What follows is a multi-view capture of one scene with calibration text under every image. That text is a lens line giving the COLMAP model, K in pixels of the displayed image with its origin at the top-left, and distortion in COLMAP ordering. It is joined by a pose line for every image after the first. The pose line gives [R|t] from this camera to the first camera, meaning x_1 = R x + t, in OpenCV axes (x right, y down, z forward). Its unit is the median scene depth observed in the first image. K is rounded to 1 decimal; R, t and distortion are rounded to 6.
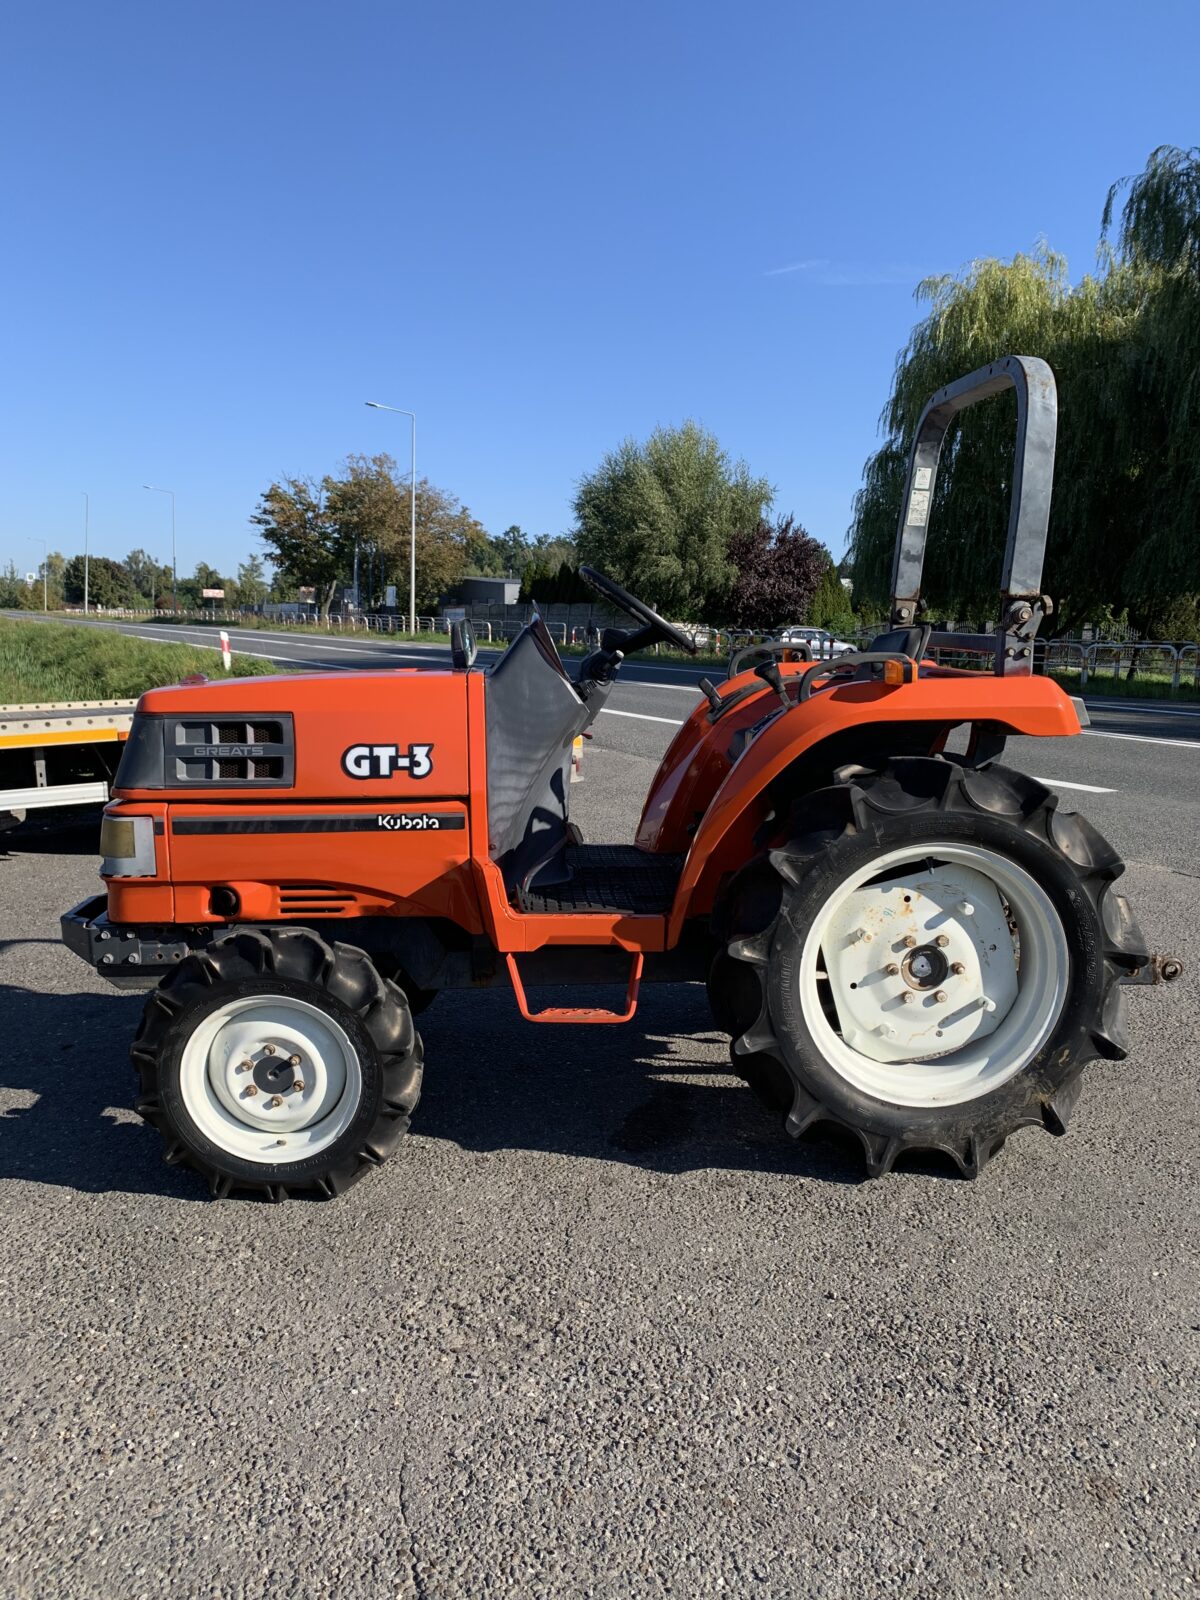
lens RADIAL K [[1230.3, 0, 598.0], [0, 1230.3, 802.8], [0, 0, 1]] dist [0.016866, -0.019636]
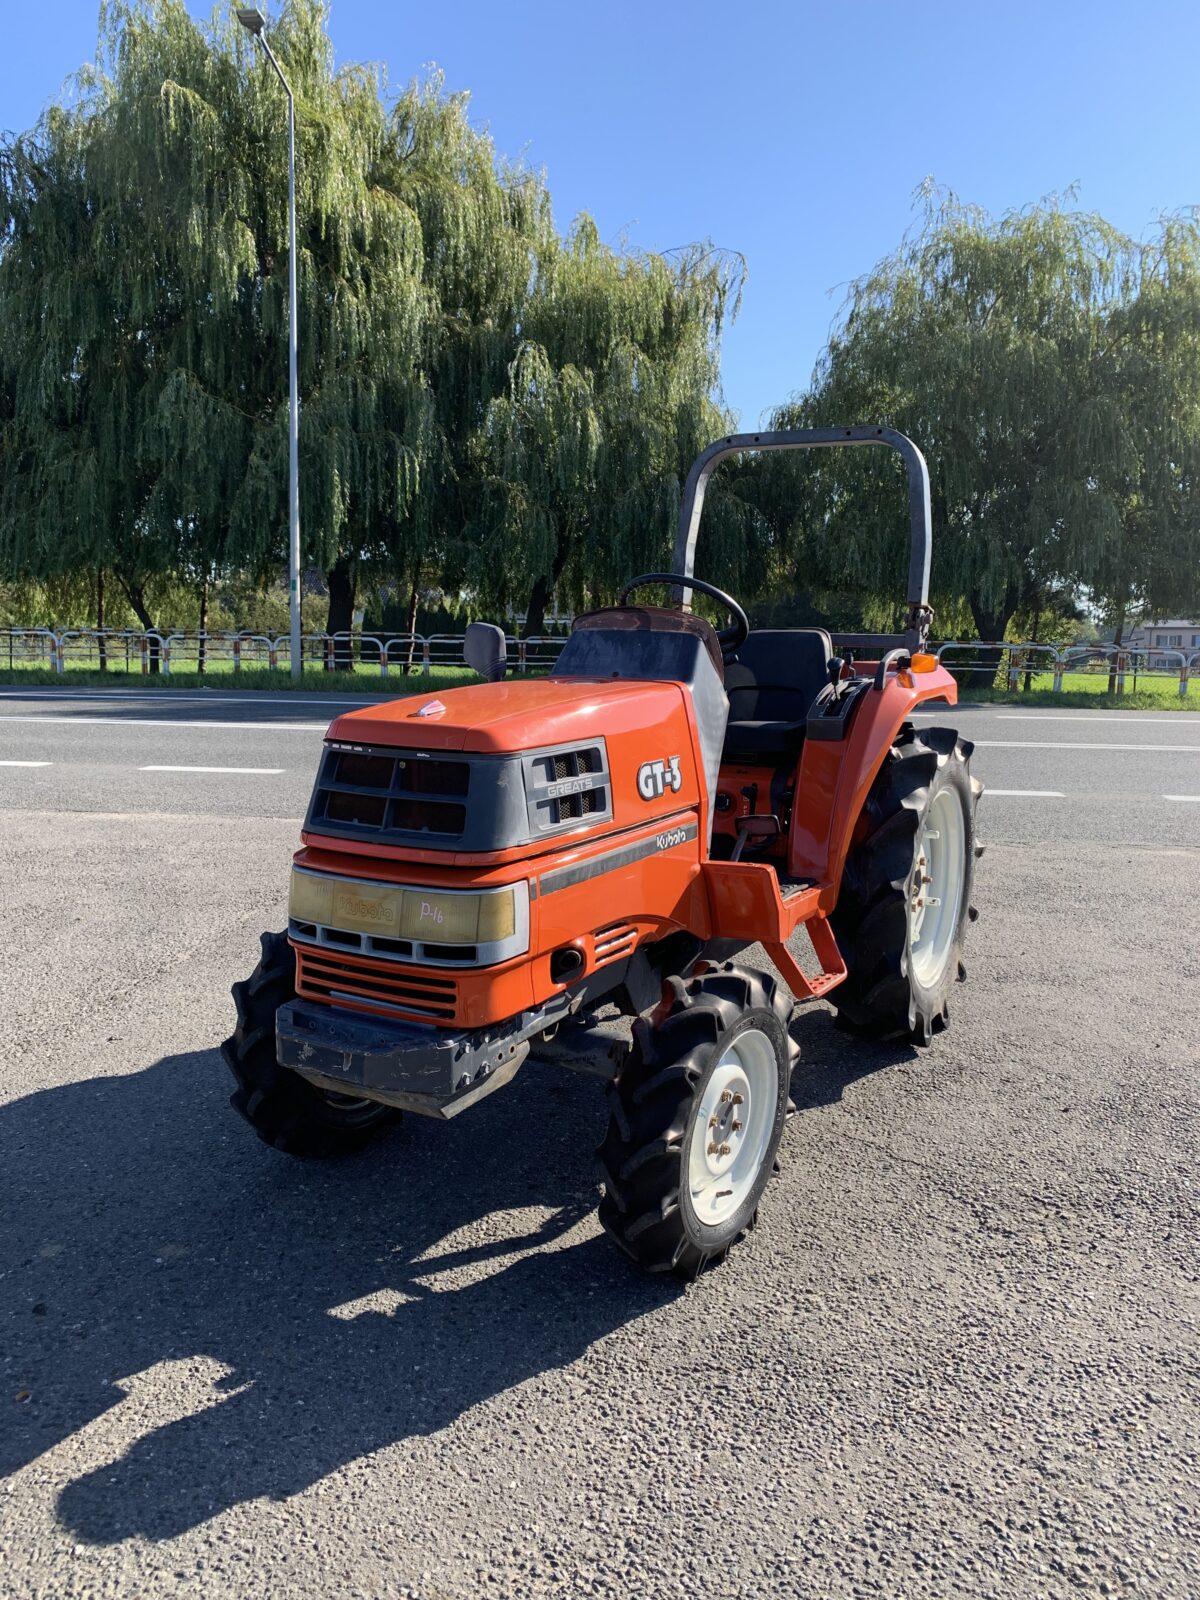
lens RADIAL K [[1230.3, 0, 609.9], [0, 1230.3, 792.7], [0, 0, 1]] dist [0.016866, -0.019636]
pose [[0.553623, -0.123364, 0.823579, -0.973283], [0.121995, 0.990312, 0.066331, -0.090364], [-0.823783, 0.063750, 0.563309, 0.498523]]
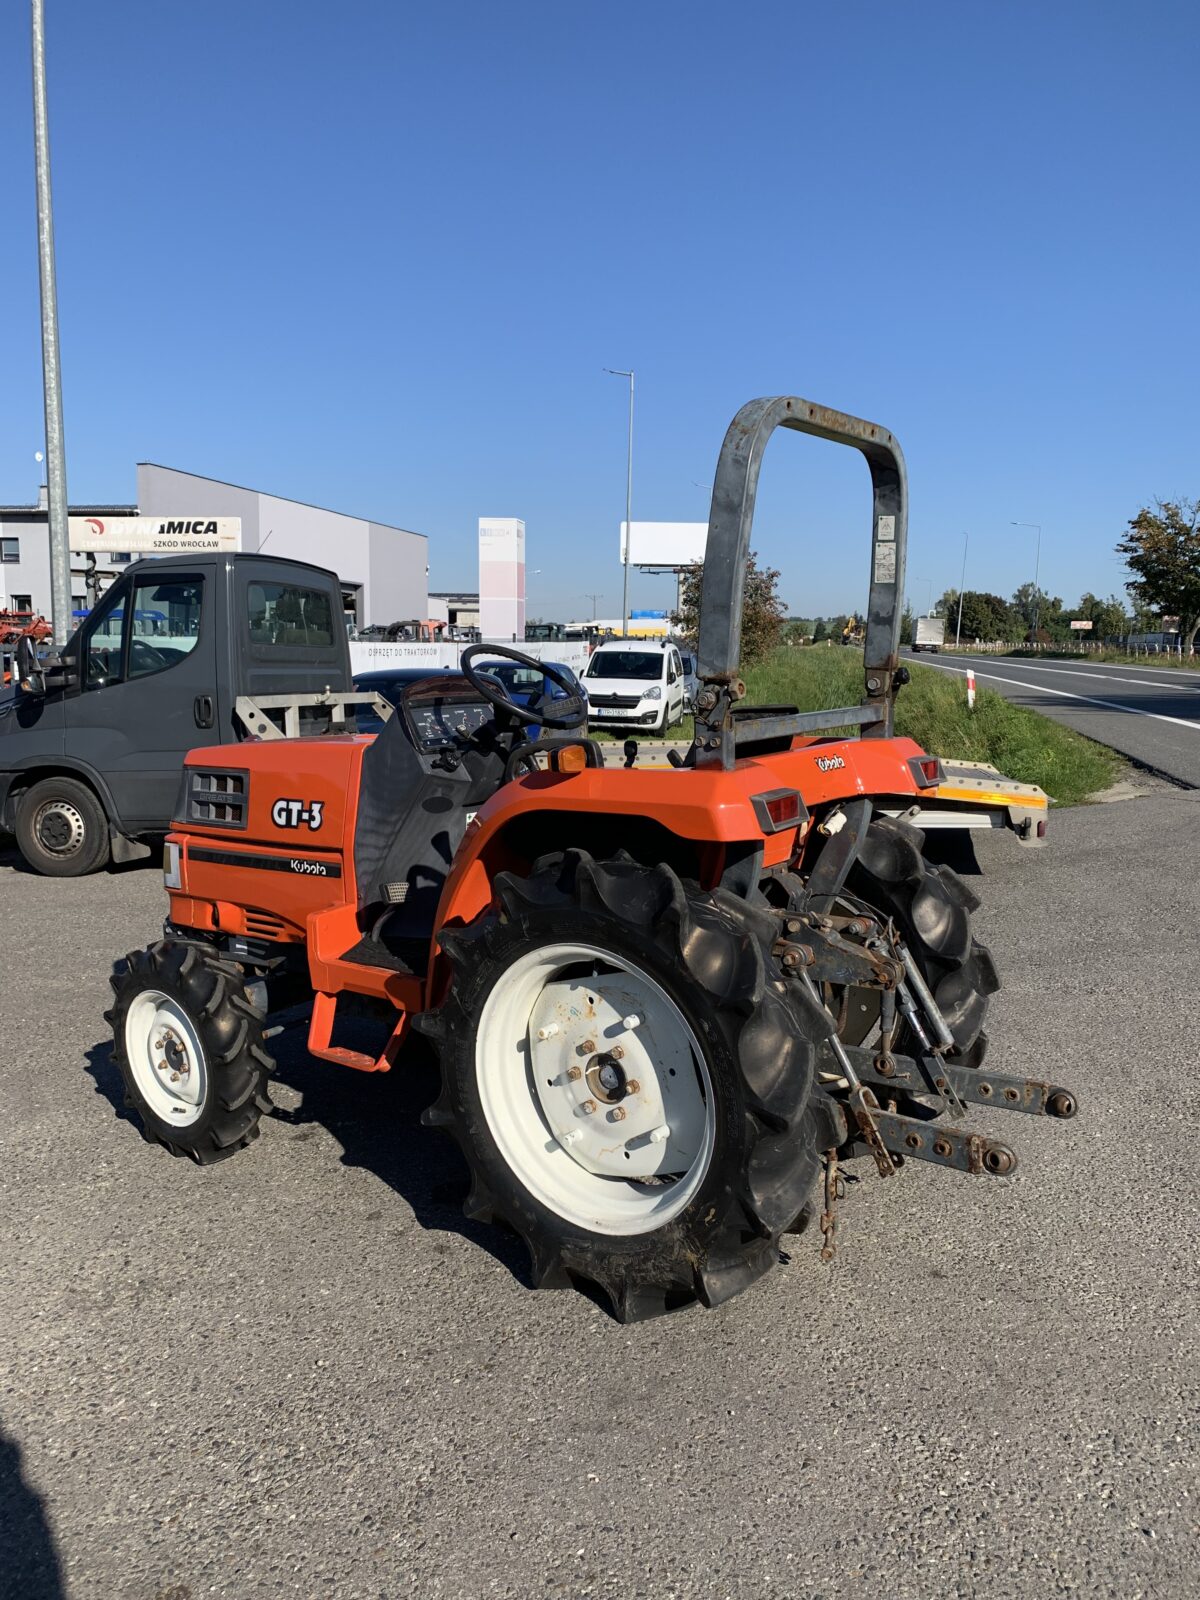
lens RADIAL K [[1230.3, 0, 611.6], [0, 1230.3, 805.6], [0, 0, 1]] dist [0.016866, -0.019636]
pose [[0.771568, 0.065569, -0.632758, 0.812699], [-0.079715, 0.996799, 0.006091, -0.073450], [0.631132, 0.045741, 0.774326, 0.272335]]
